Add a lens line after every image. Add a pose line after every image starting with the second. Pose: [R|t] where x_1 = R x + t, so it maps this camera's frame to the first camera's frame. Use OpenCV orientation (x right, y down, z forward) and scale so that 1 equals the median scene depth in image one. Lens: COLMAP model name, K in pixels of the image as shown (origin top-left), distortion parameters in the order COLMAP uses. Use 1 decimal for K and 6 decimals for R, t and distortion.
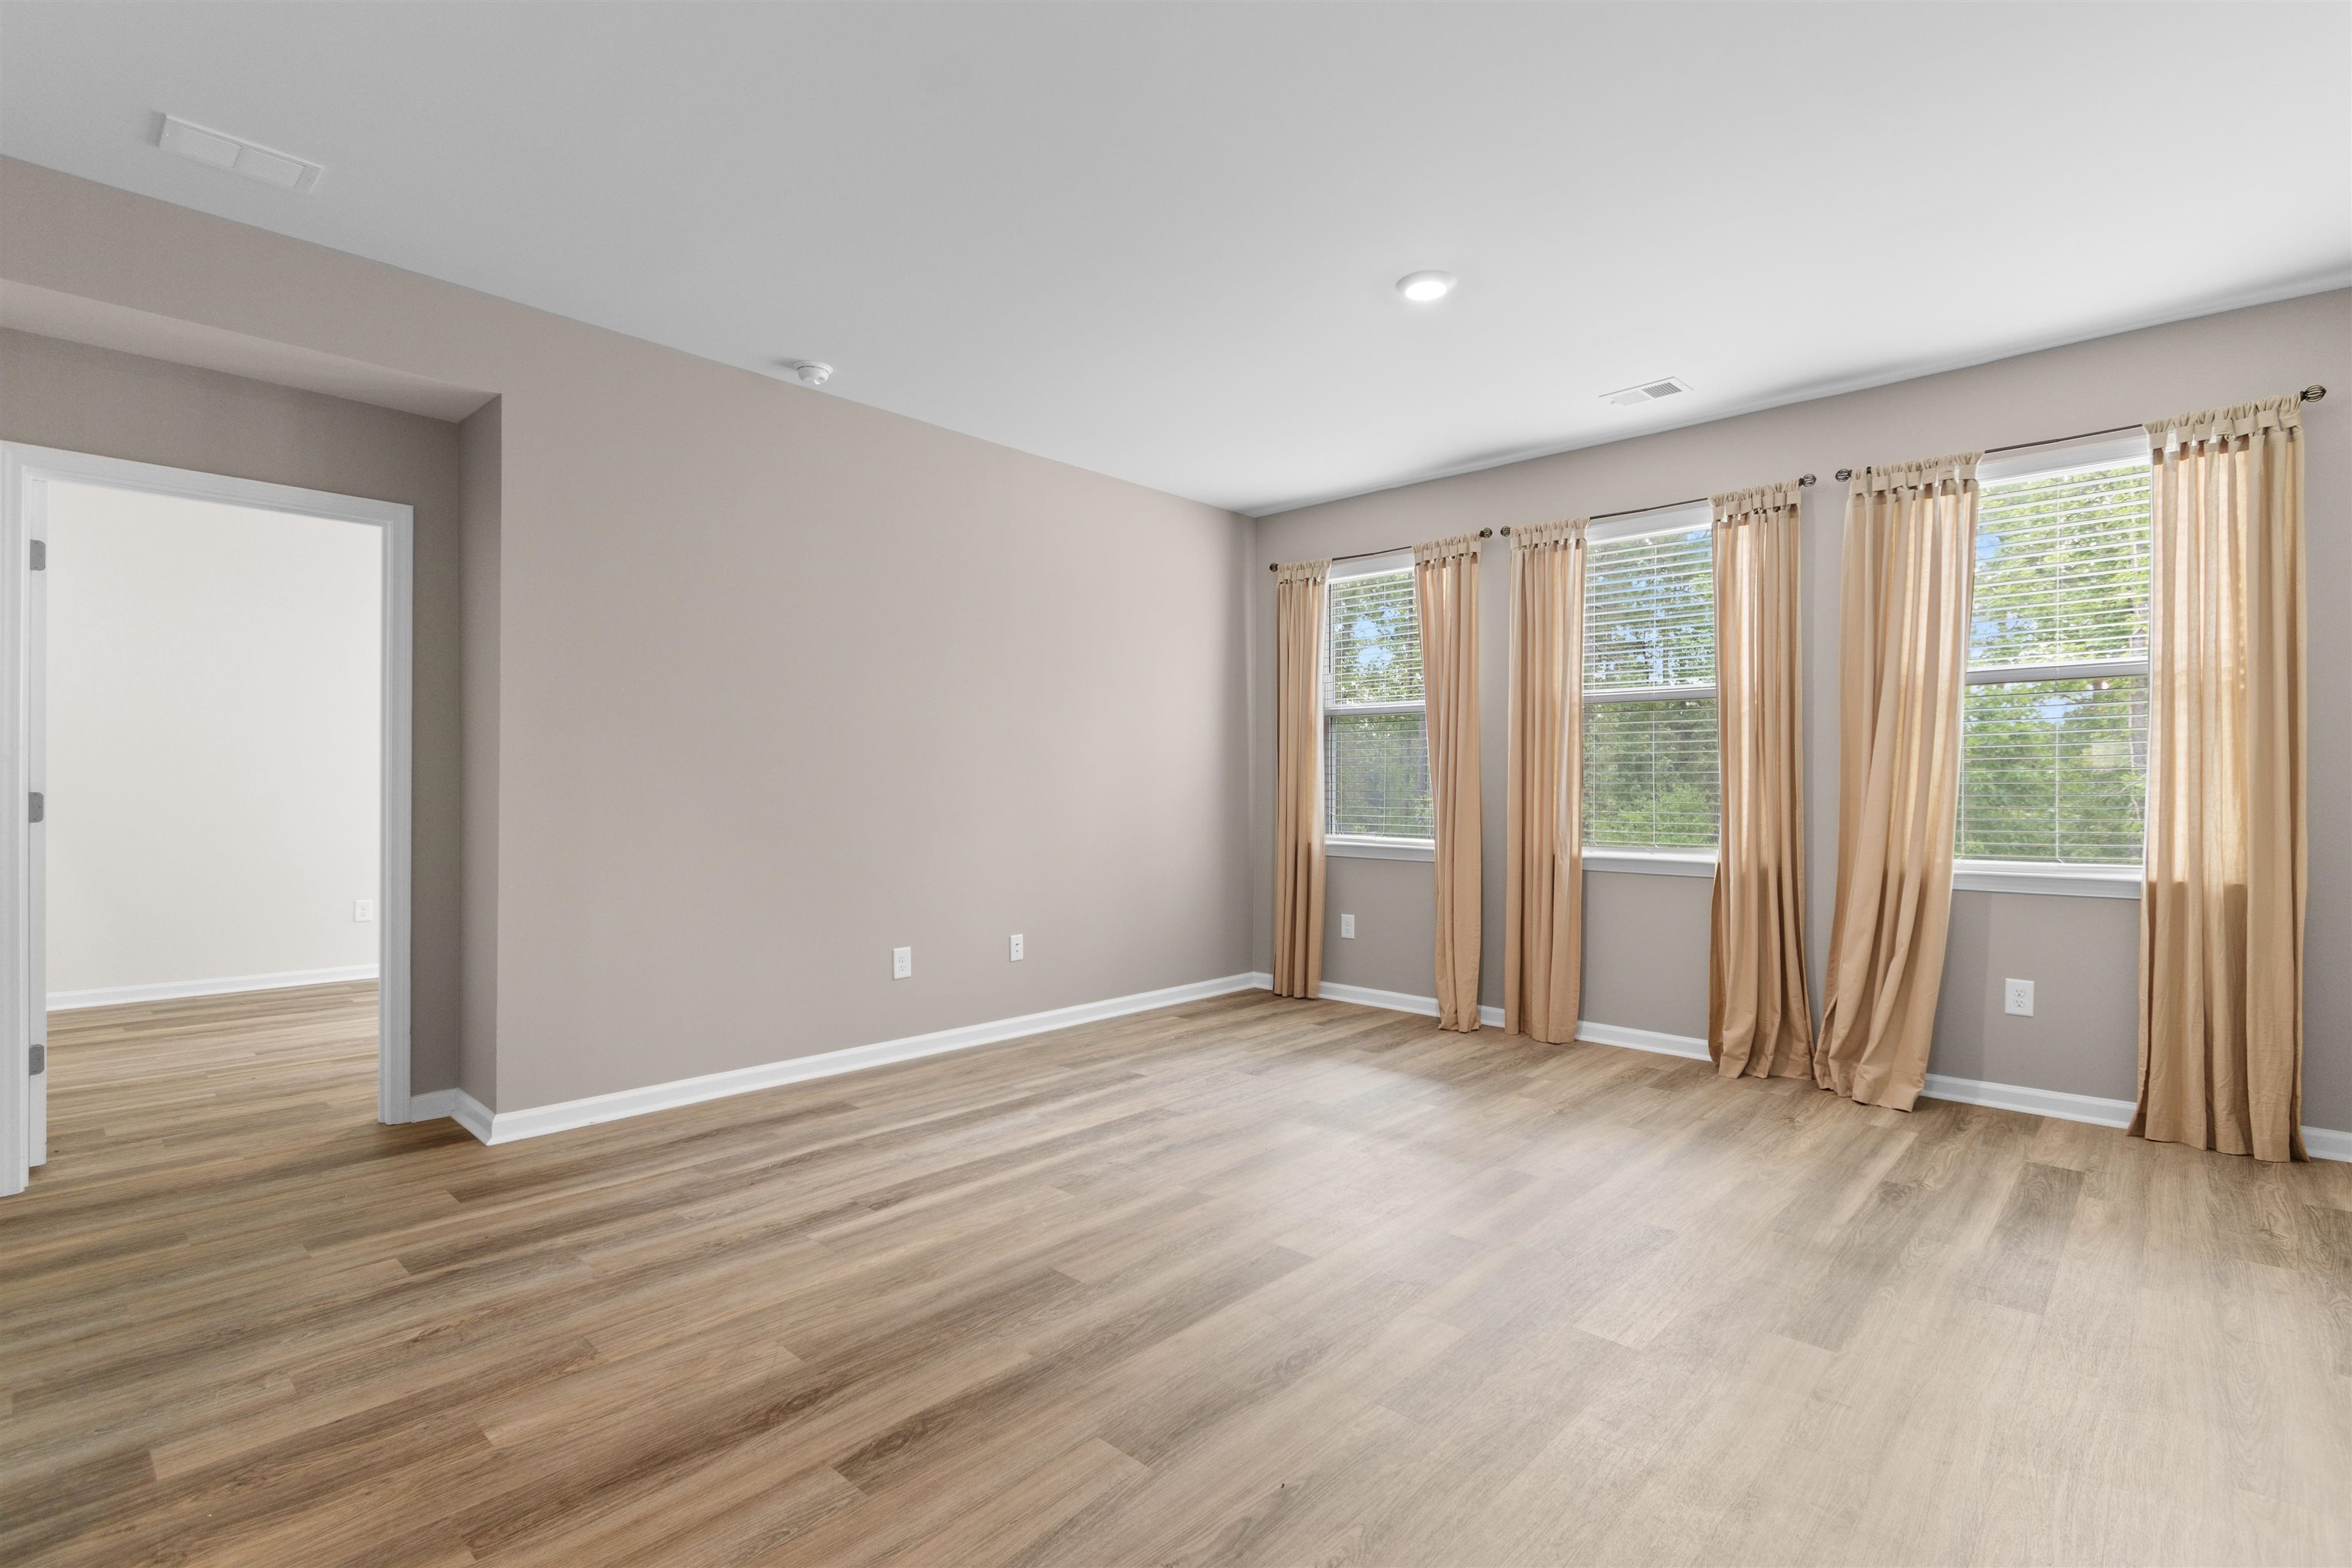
lens RADIAL K [[1111.6, 0, 1179.7], [0, 1111.6, 793.2], [0, 0, 1]] dist [0.002449, -0.000983]
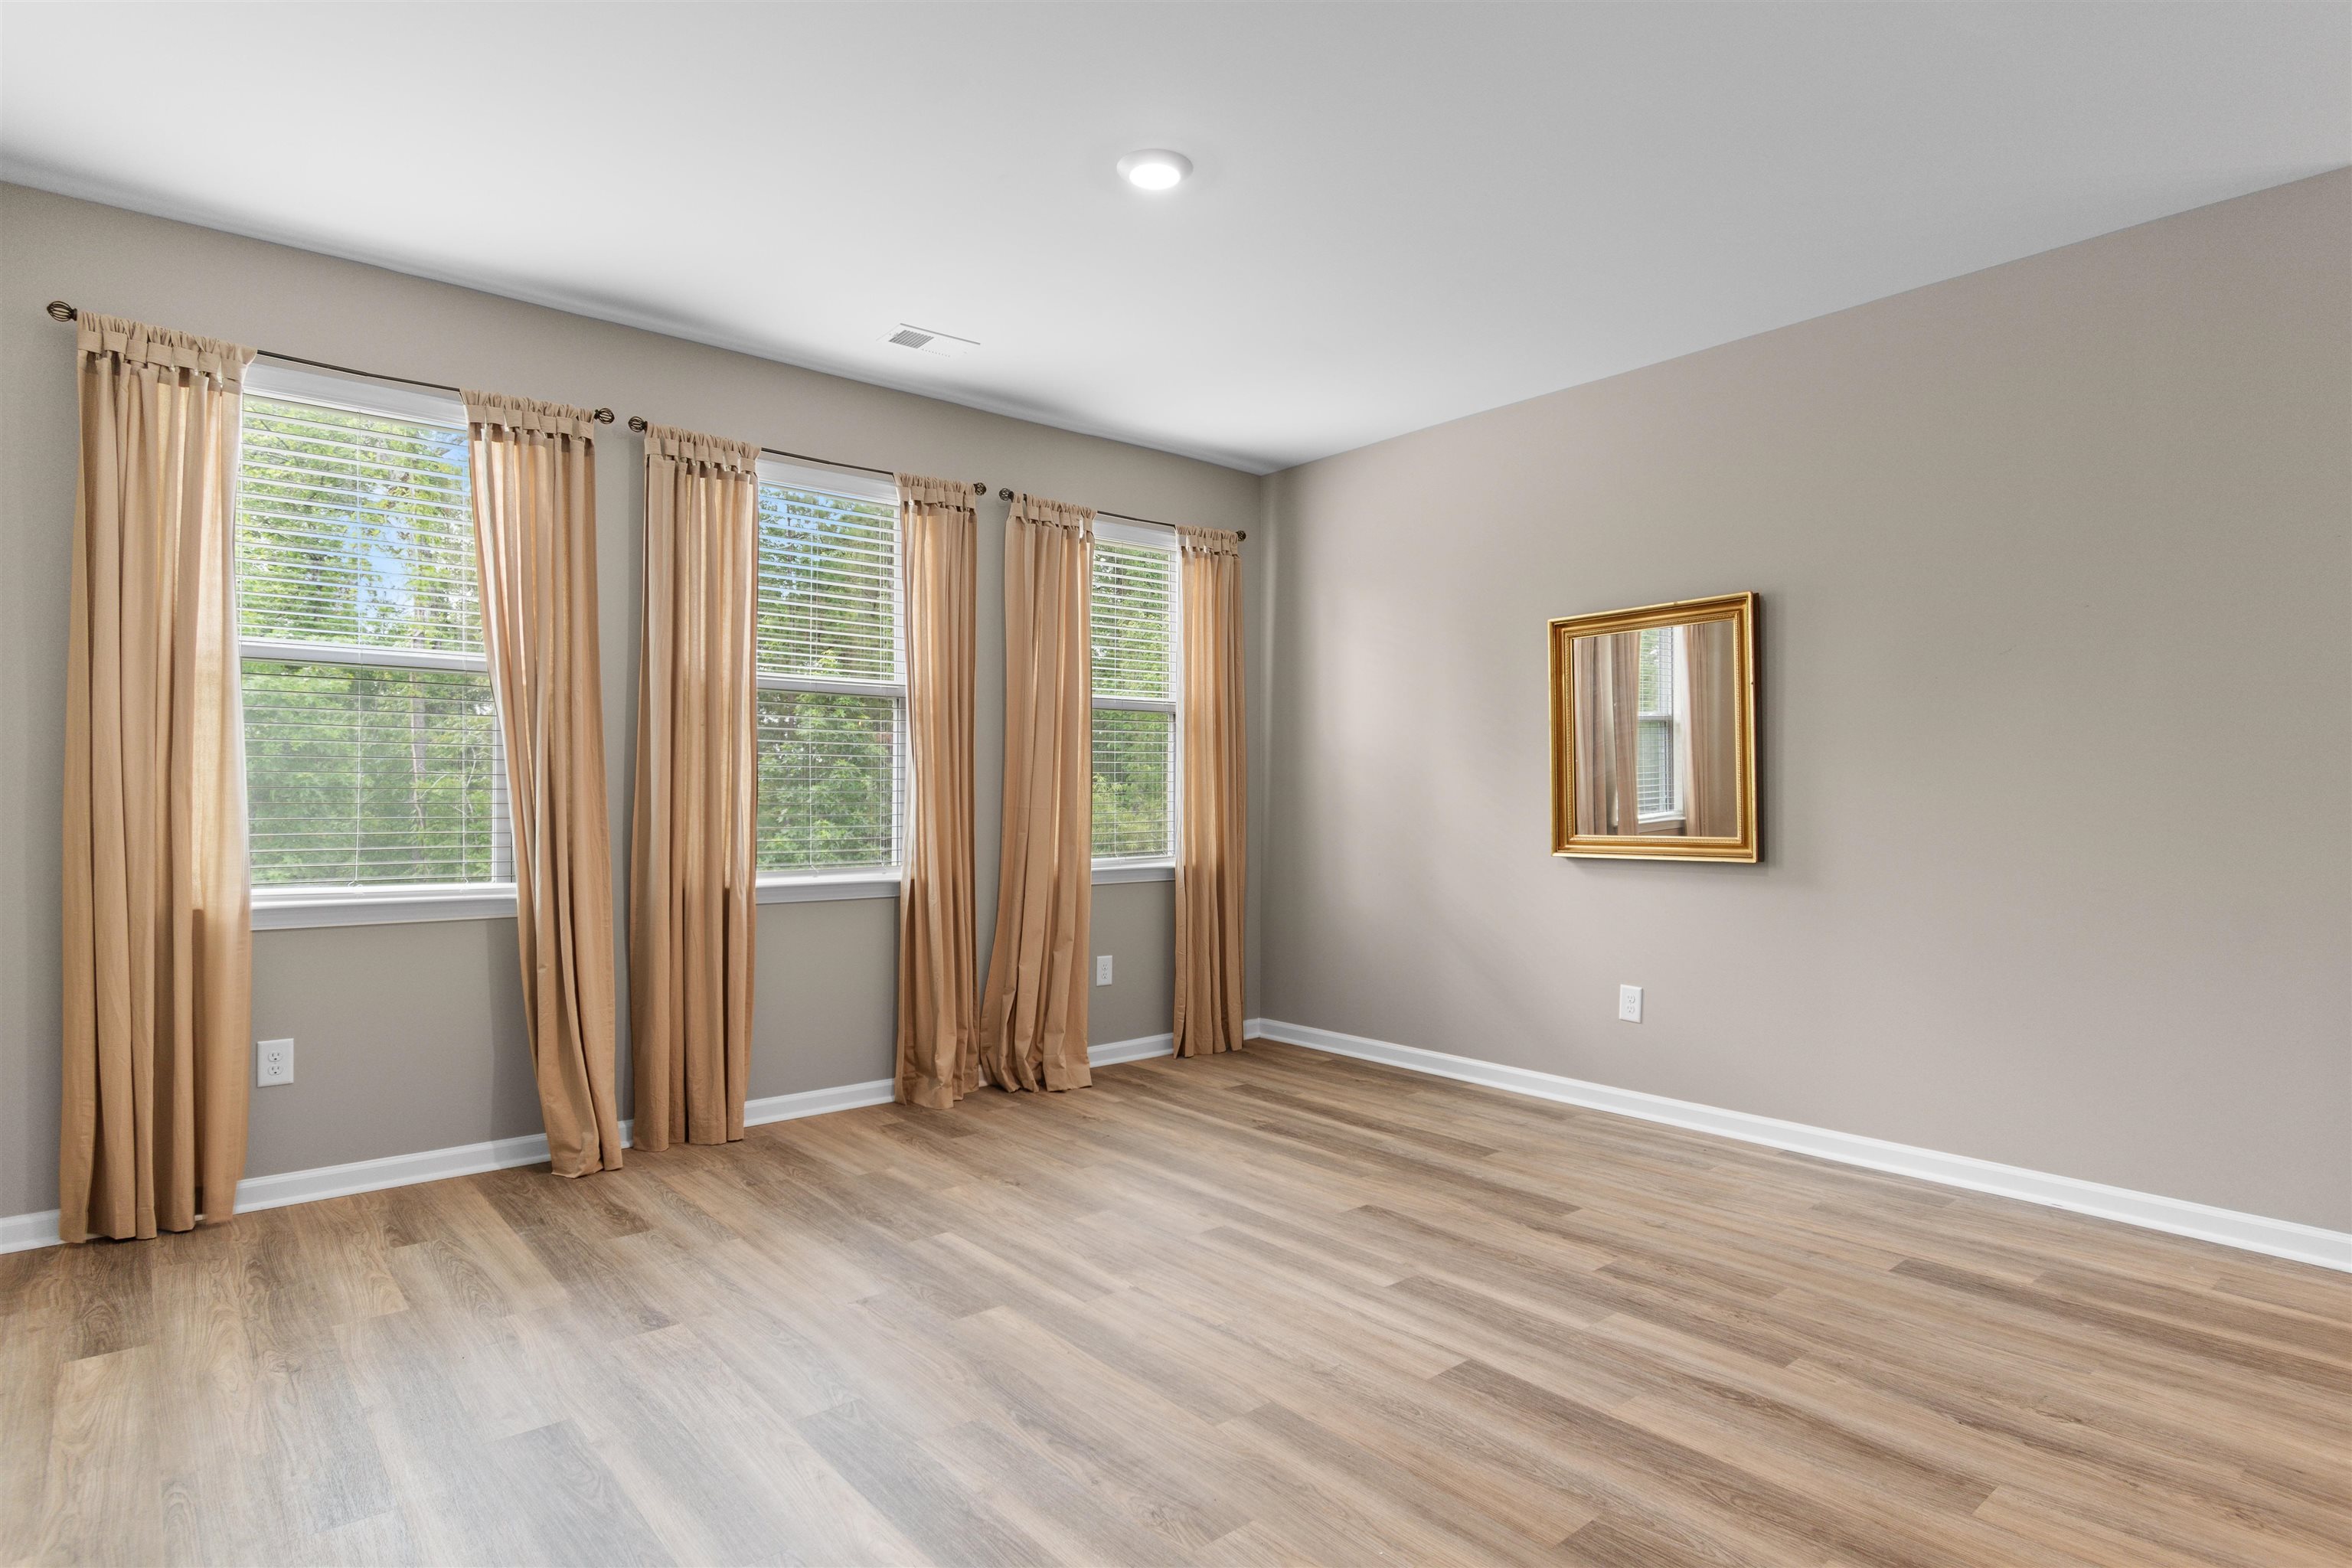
lens RADIAL K [[1240.4, 0, 1183.9], [0, 1240.4, 827.4], [0, 0, 1]] dist [0.000370, -0.001012]
pose [[0.109887, -0.027876, 0.993553, -0.549071], [0.001598, 0.999610, 0.027869, -0.010400], [-0.993943, -0.001475, 0.109889, 0.732337]]
